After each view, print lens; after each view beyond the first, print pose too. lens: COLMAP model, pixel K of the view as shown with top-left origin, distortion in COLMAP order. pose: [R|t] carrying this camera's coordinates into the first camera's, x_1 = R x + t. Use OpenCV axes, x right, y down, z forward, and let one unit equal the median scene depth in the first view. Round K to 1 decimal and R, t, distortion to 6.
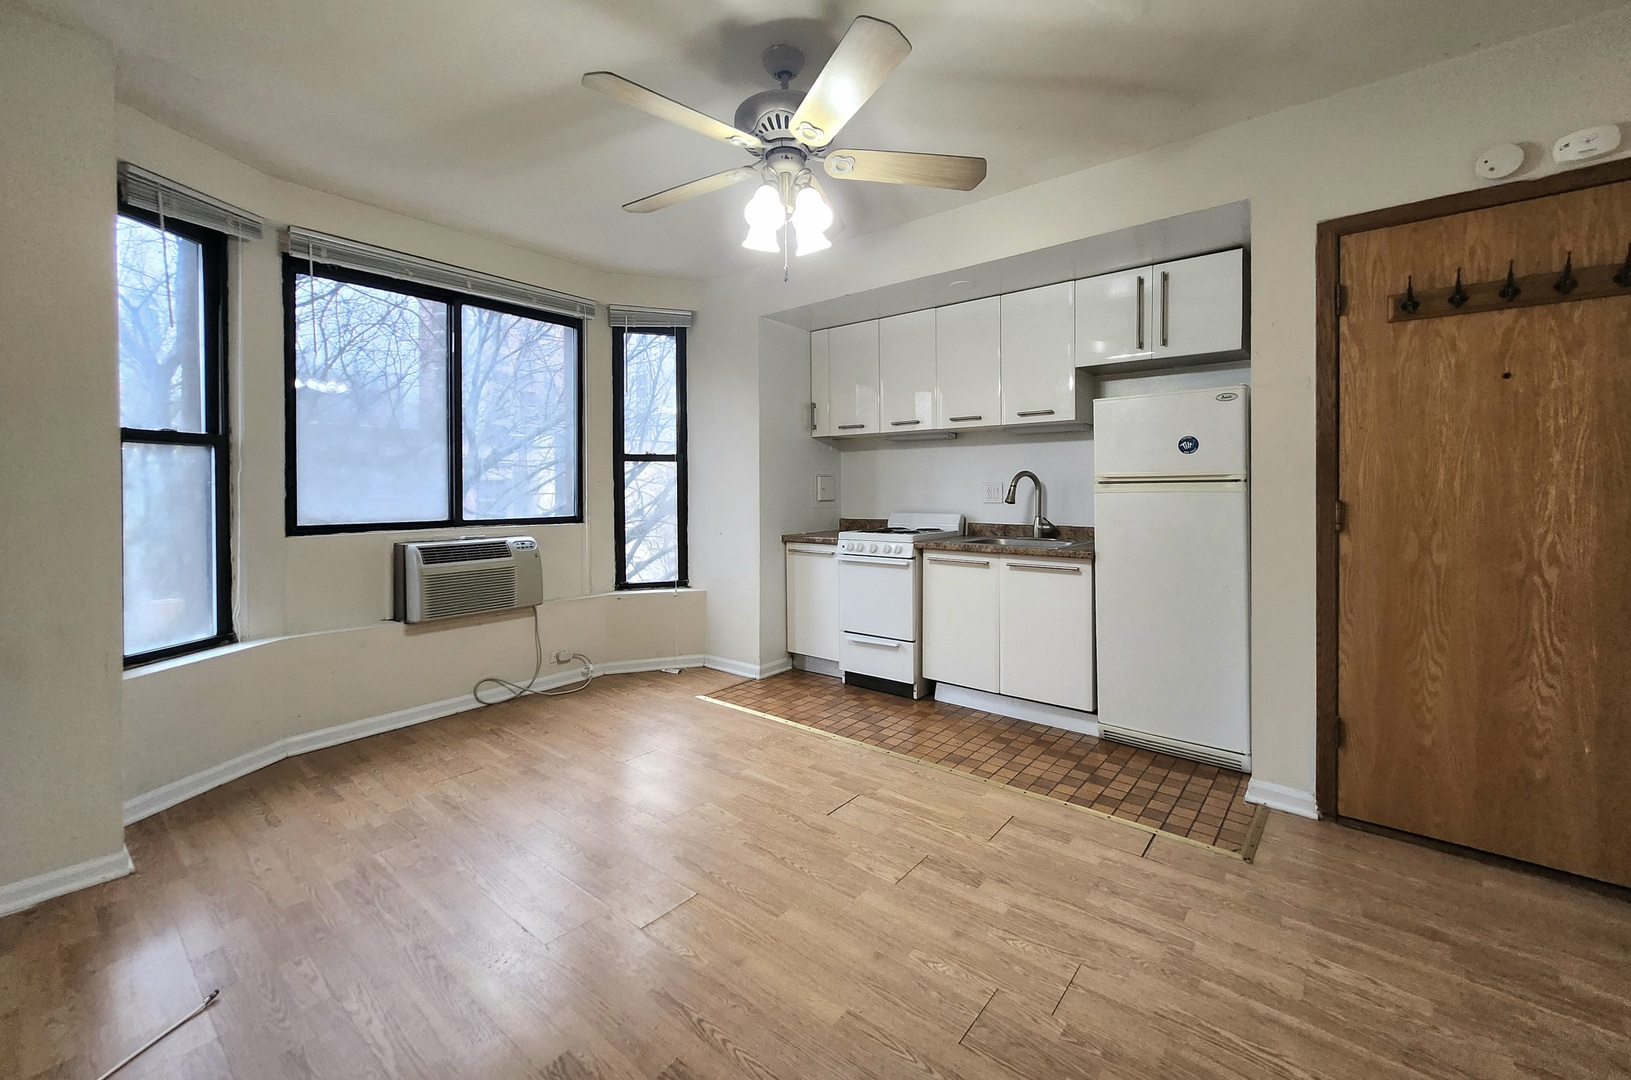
lens RADIAL K [[647.2, 0, 833.6], [0, 647.2, 489.3], [0, 0, 1]] dist [-0.014544, 0.001567]
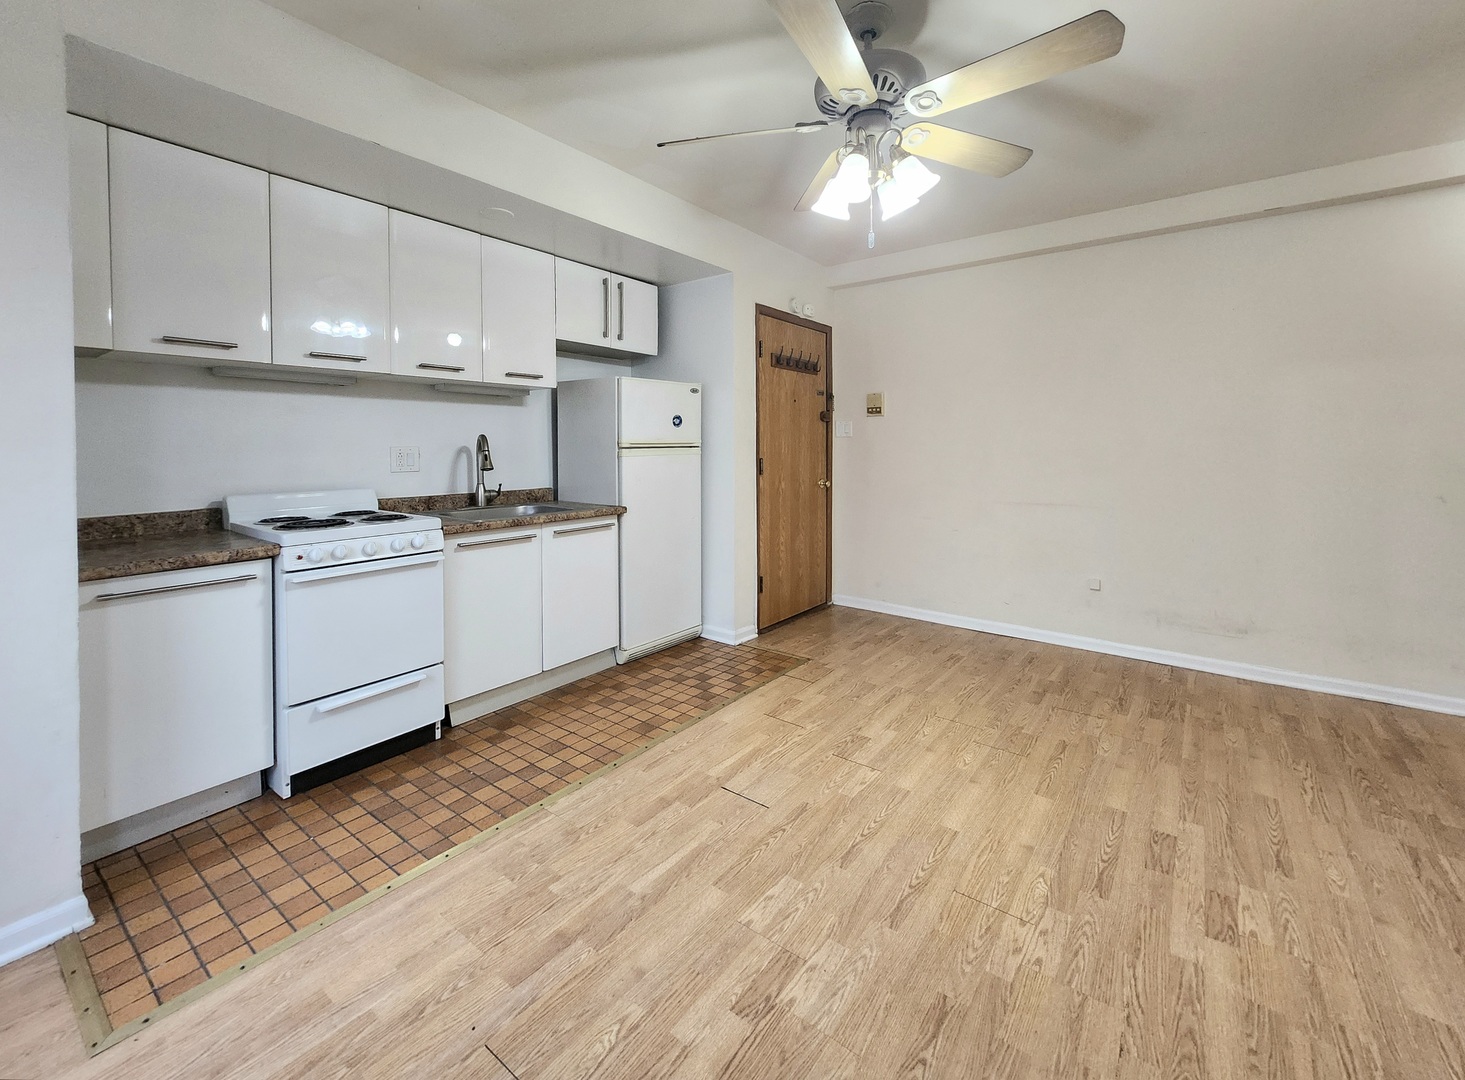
lens RADIAL K [[570.7, 0, 725.5], [0, 570.7, 448.7], [0, 0, 1]] dist [-0.005975, 0.001263]
pose [[0.017481, 0.006609, 0.999825, -0.590897], [0.006540, 0.999956, -0.006724, 0.000367], [-0.999826, 0.006656, 0.017437, 0.750414]]
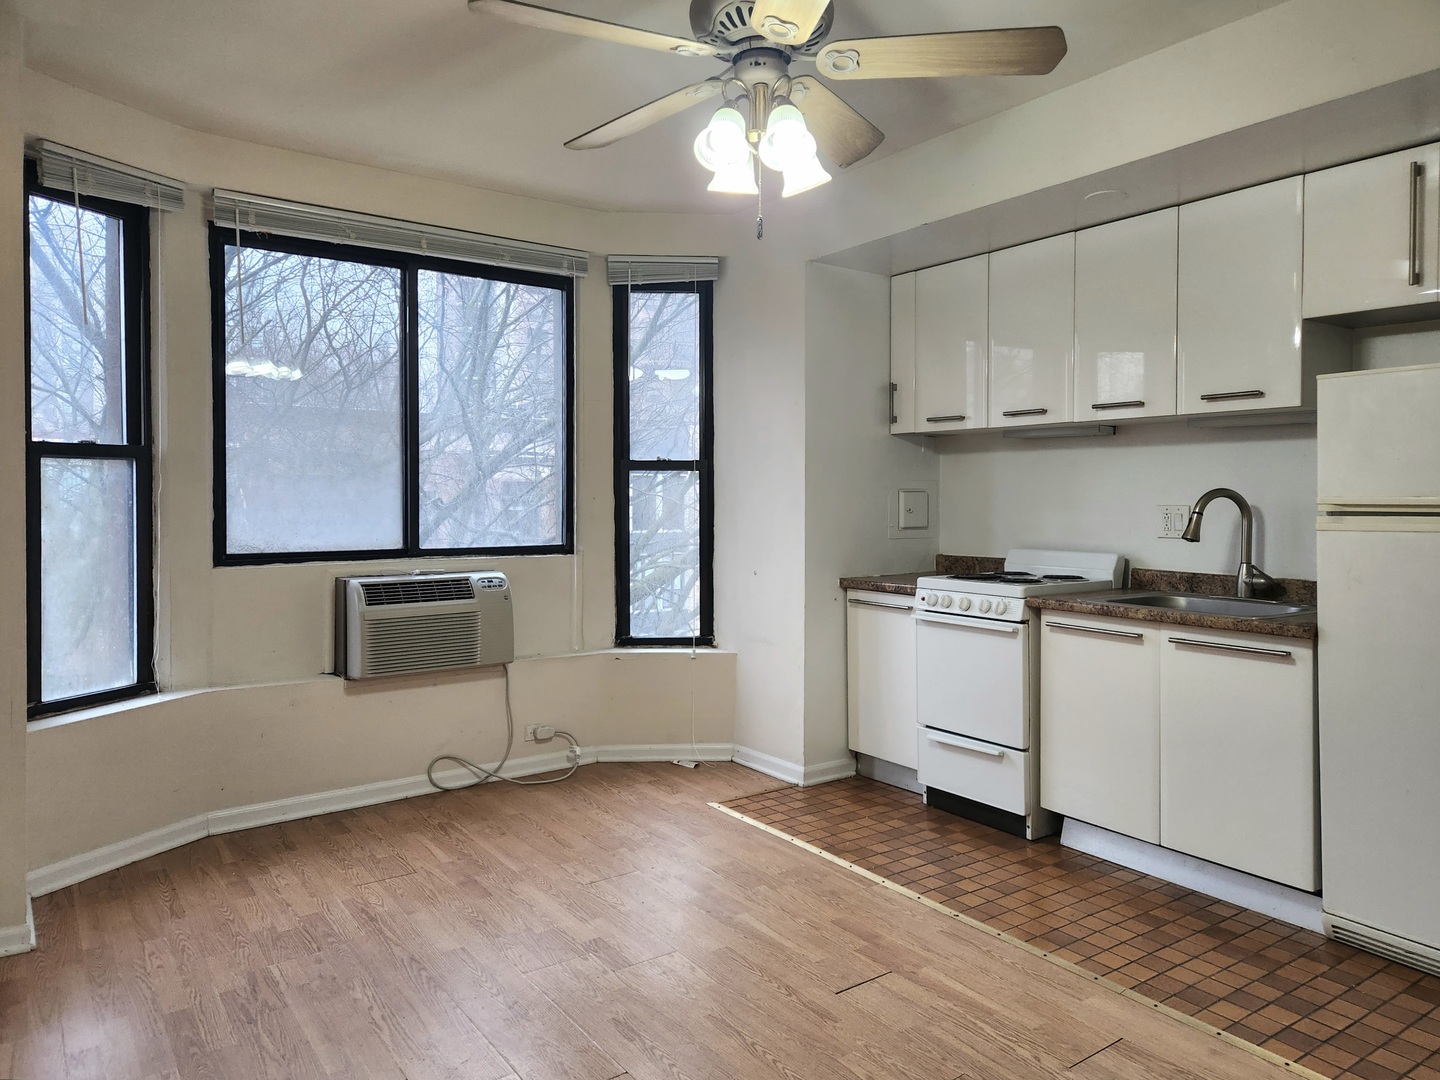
lens RADIAL K [[975.7, 0, 739.1], [0, 975.7, 499.6], [0, 0, 1]] dist [0.041104, -0.040209]
pose [[0.963111, 0.008539, -0.268969, 0.122773], [-0.007236, 0.999957, 0.005835, -0.022980], [0.269007, -0.003673, 0.963131, -0.032410]]
